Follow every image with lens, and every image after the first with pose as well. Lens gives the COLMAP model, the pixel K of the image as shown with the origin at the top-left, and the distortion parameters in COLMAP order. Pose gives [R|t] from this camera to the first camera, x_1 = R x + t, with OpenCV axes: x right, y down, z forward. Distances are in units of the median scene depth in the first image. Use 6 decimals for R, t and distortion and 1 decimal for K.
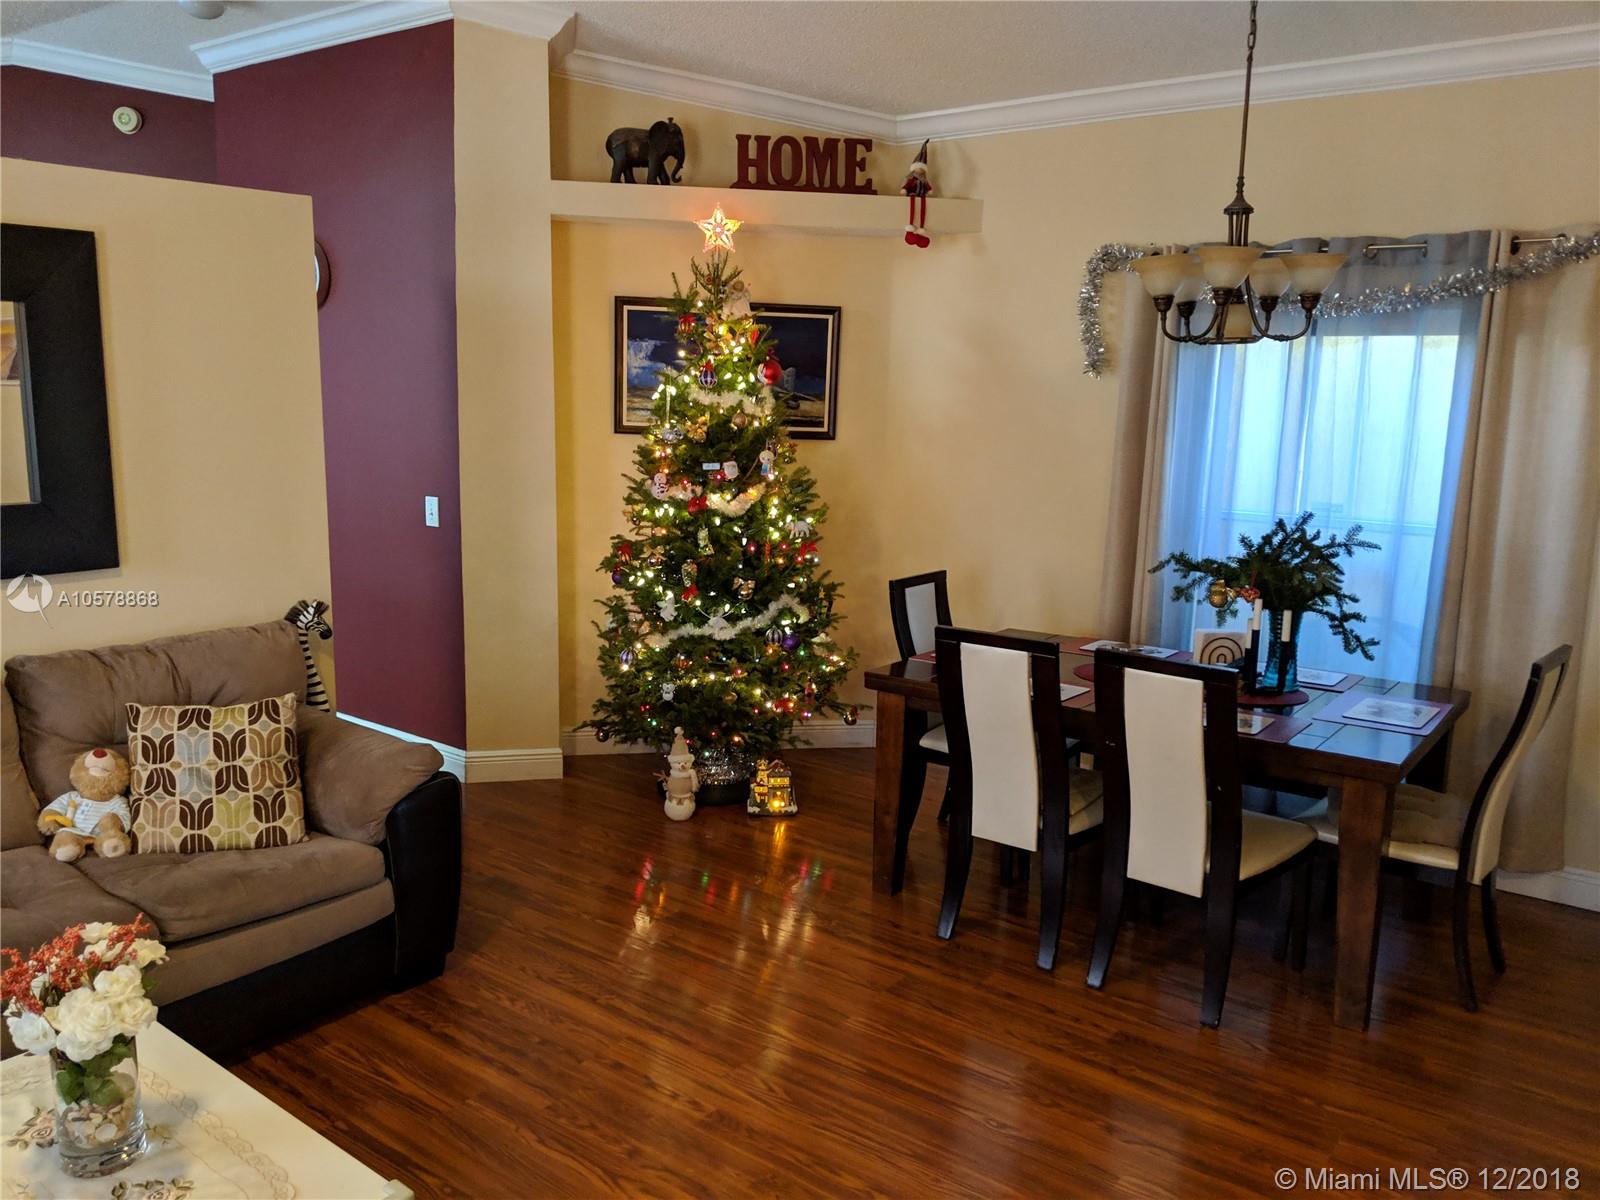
lens RADIAL K [[1287.0, 0, 799.2], [0, 1287.0, 608.7], [0, 0, 1]] dist [0.044277, -0.057959]
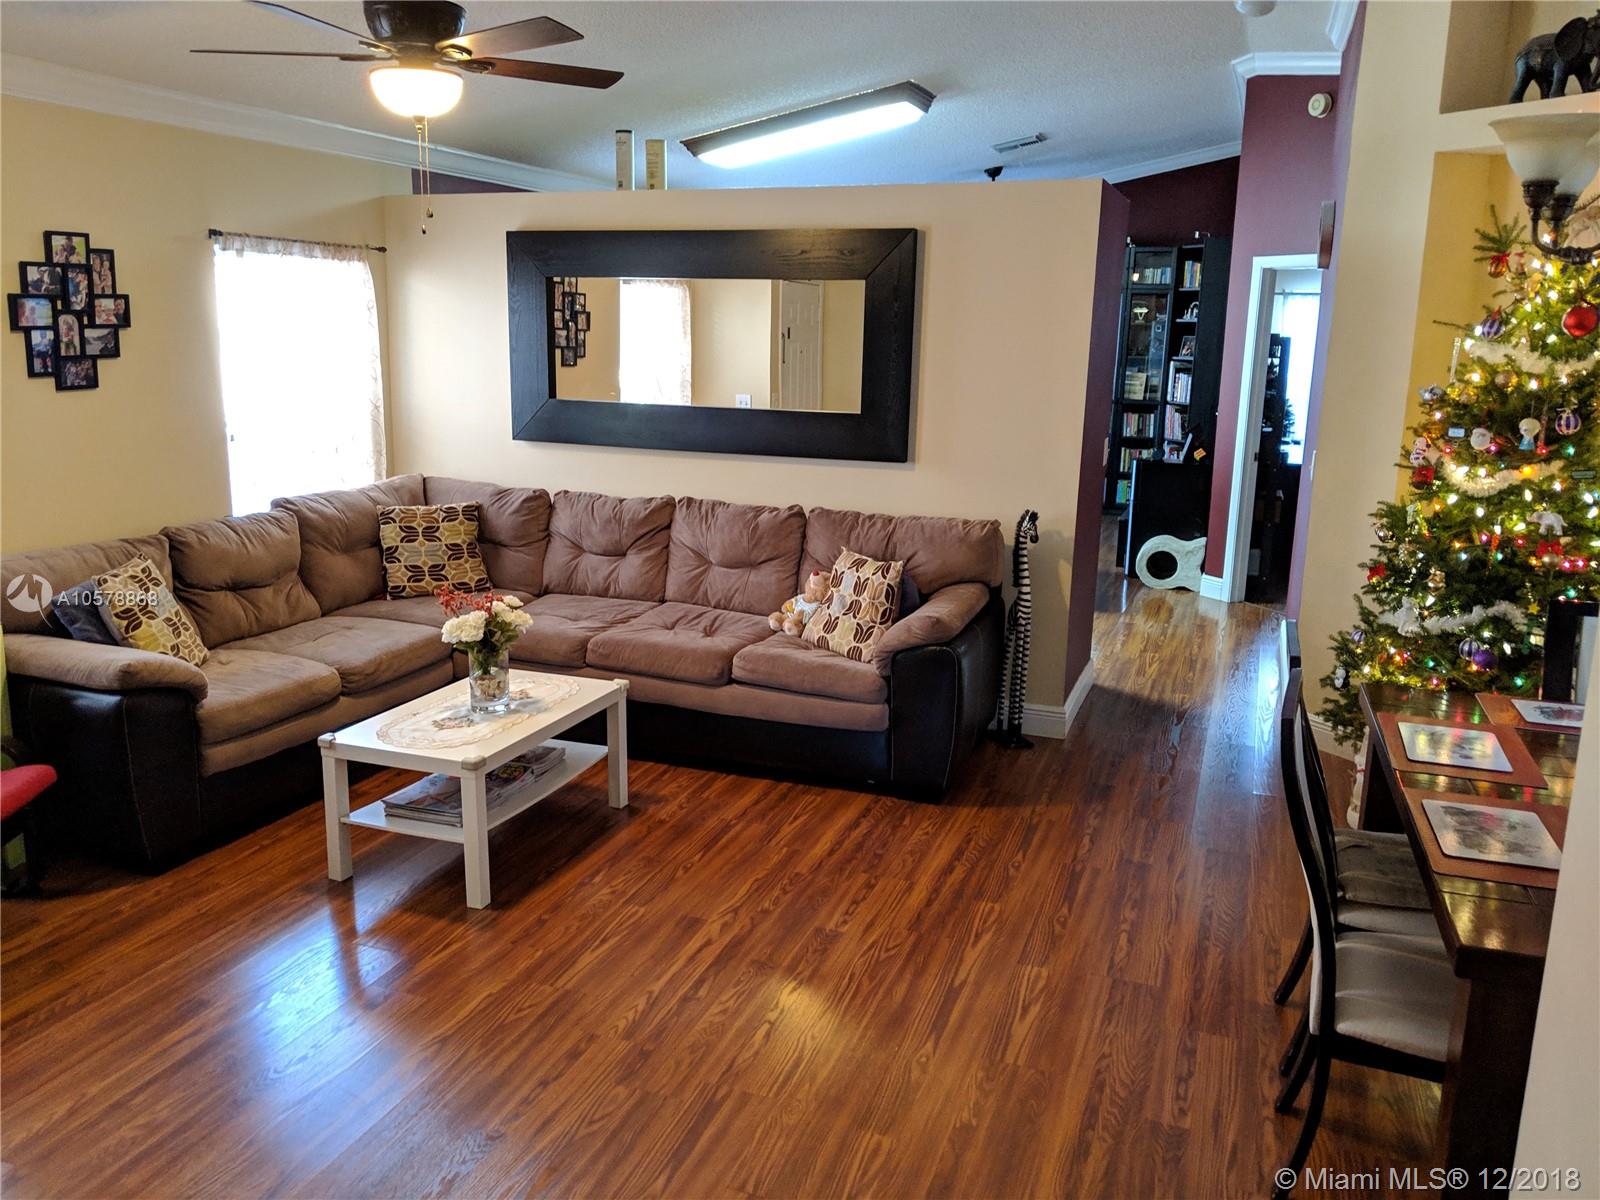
lens RADIAL K [[1287.0, 0, 796.4], [0, 1287.0, 596.5], [0, 0, 1]] dist [0.044277, -0.057959]
pose [[0.279449, 0.179779, -0.943180, 0.885219], [-0.177433, 0.975065, 0.133286, -0.060556], [0.943624, 0.130105, 0.304379, 0.494724]]
